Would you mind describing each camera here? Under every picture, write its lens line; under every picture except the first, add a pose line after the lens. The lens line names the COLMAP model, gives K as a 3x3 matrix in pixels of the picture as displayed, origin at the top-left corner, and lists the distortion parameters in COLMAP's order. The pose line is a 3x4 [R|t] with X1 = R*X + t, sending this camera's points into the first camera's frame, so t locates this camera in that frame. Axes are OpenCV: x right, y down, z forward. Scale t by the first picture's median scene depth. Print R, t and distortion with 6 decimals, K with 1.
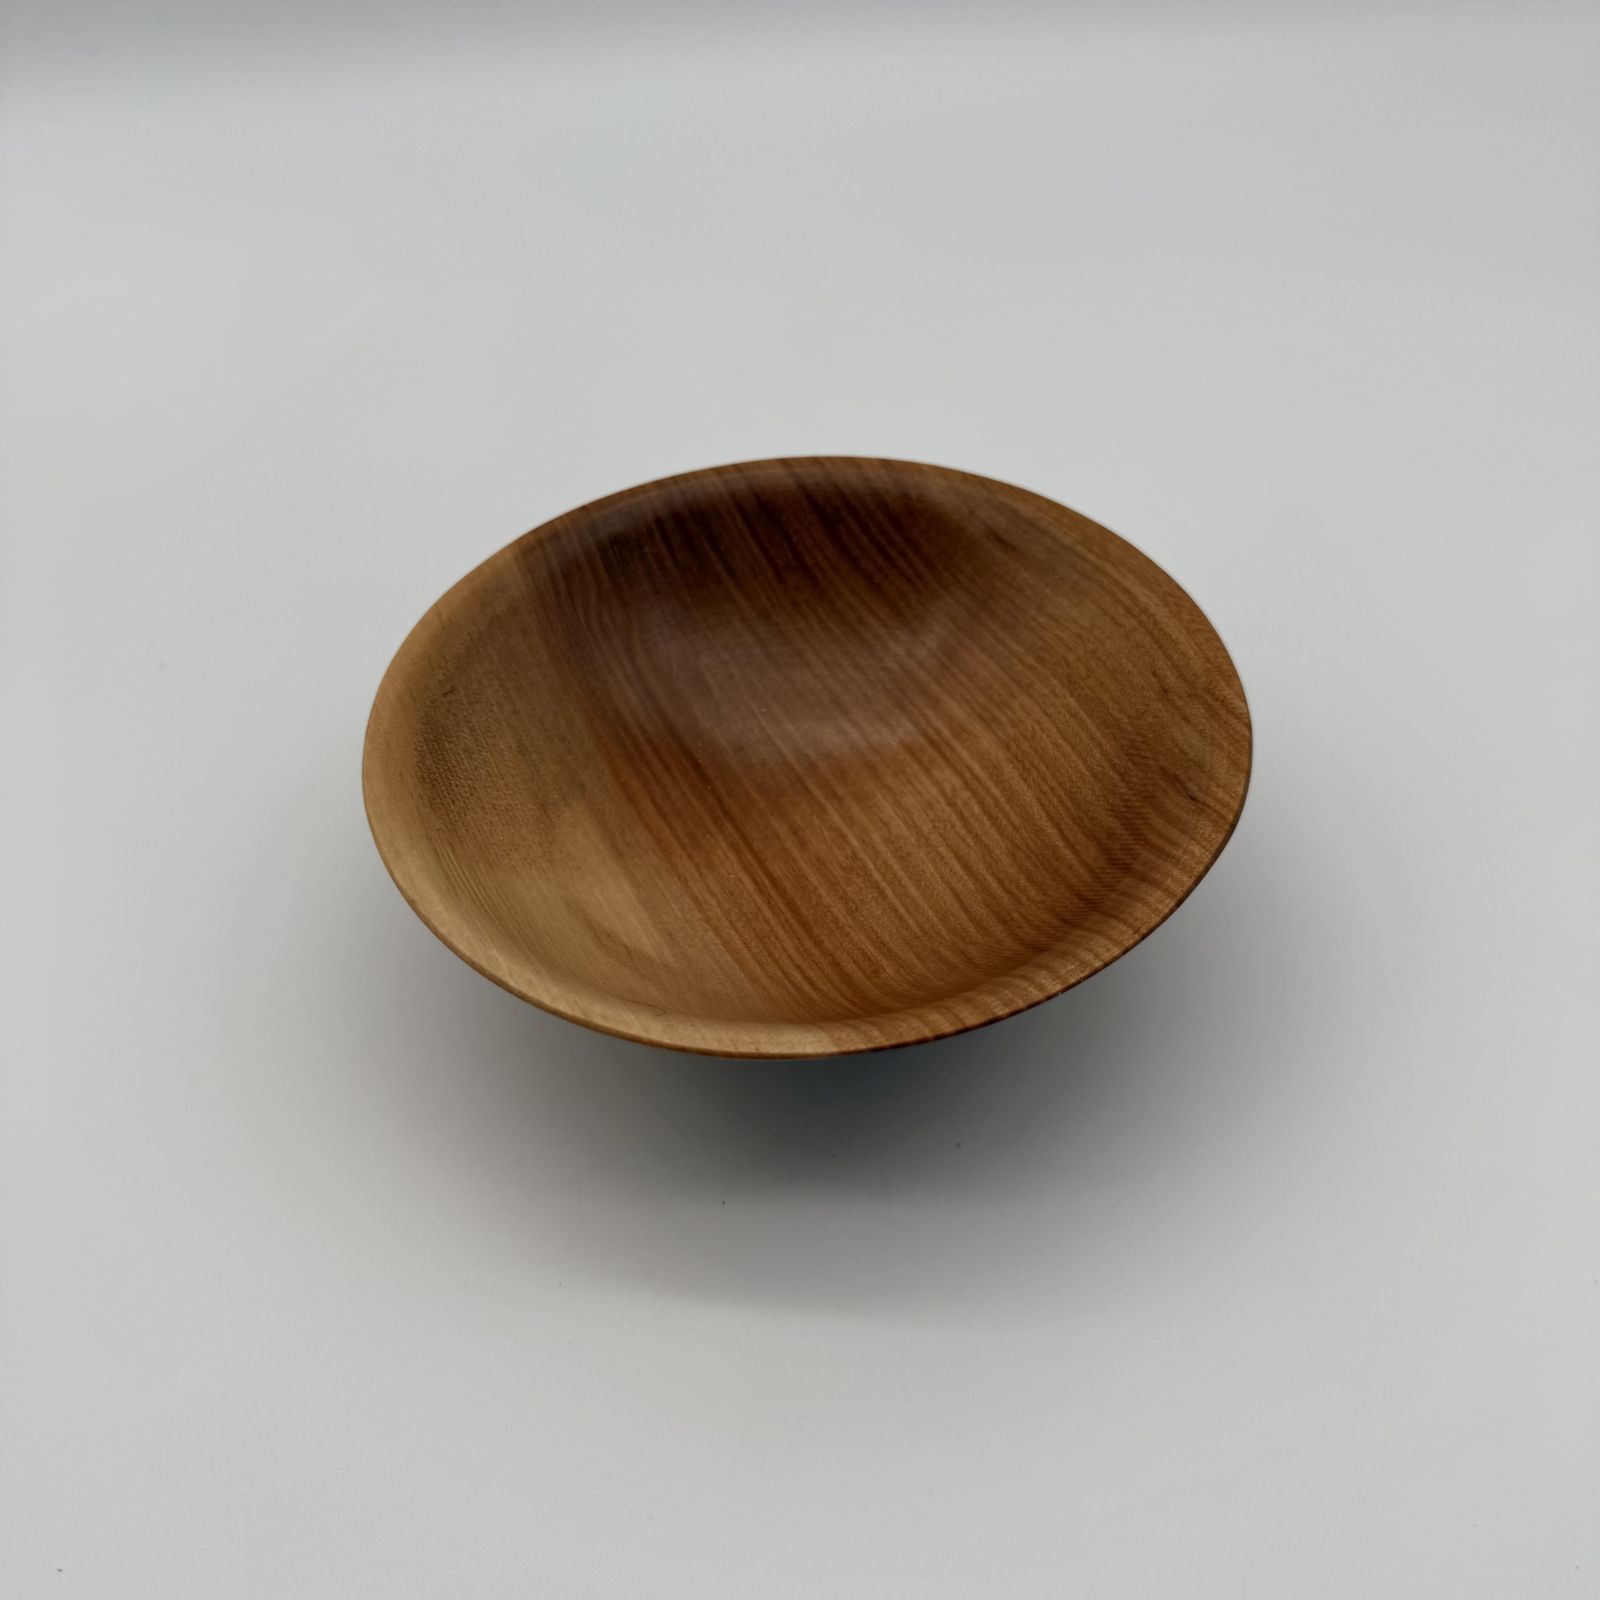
lens RADIAL K [[1584.3, 0, 786.1], [0, 1584.3, 799.3], [0, 0, 1]] dist [0.152550, -0.508827]
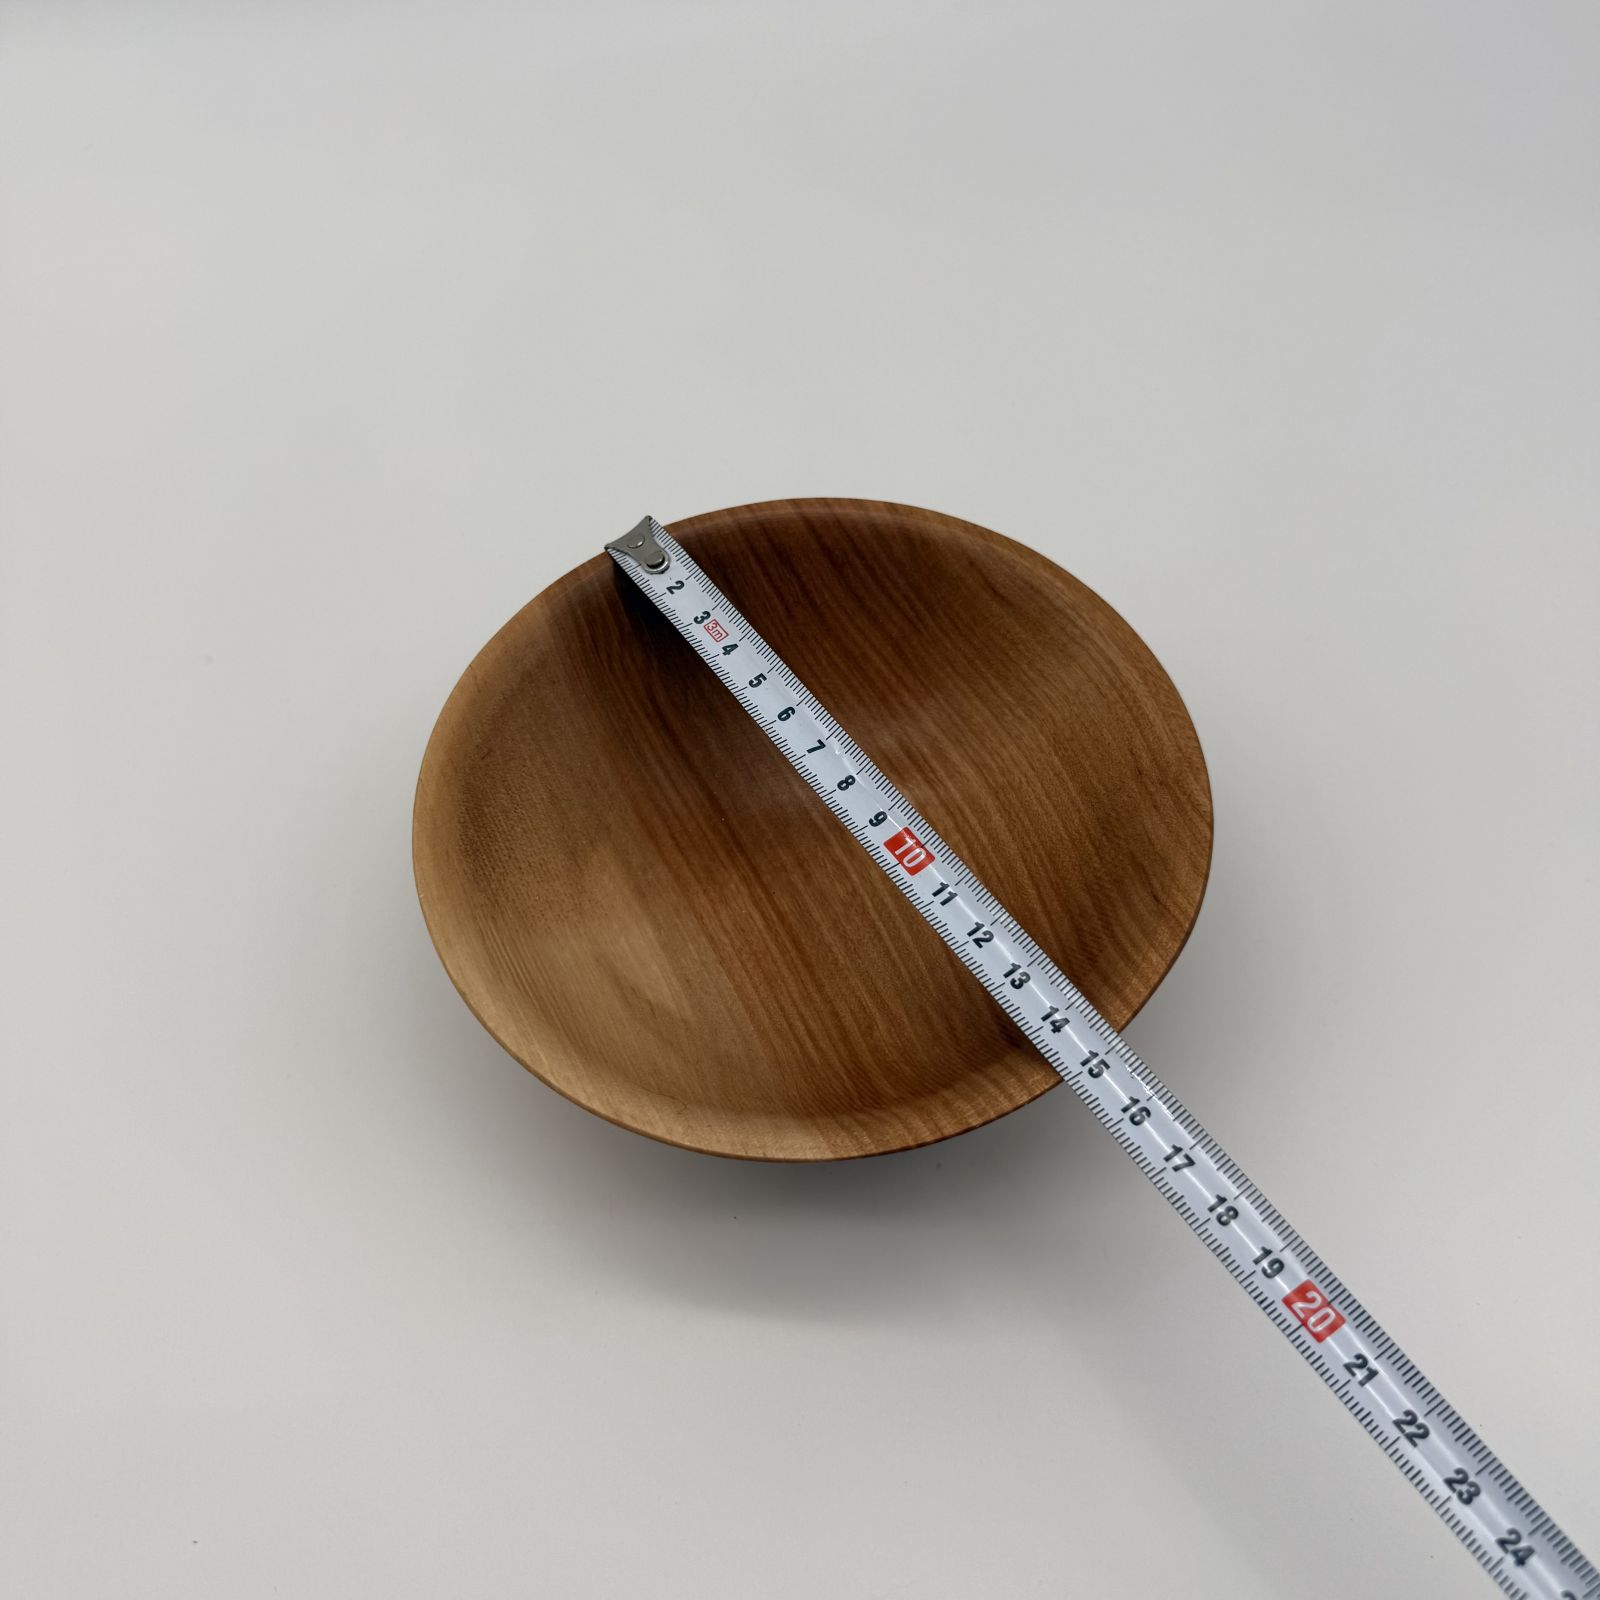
lens RADIAL K [[1584.3, 0, 786.1], [0, 1584.3, 799.3], [0, 0, 1]] dist [0.152550, -0.508827]
pose [[0.999919, 0.011949, -0.004448, -0.000164], [-0.010888, 0.981750, 0.189866, -0.237430], [0.006636, -0.189802, 0.981800, -0.074521]]
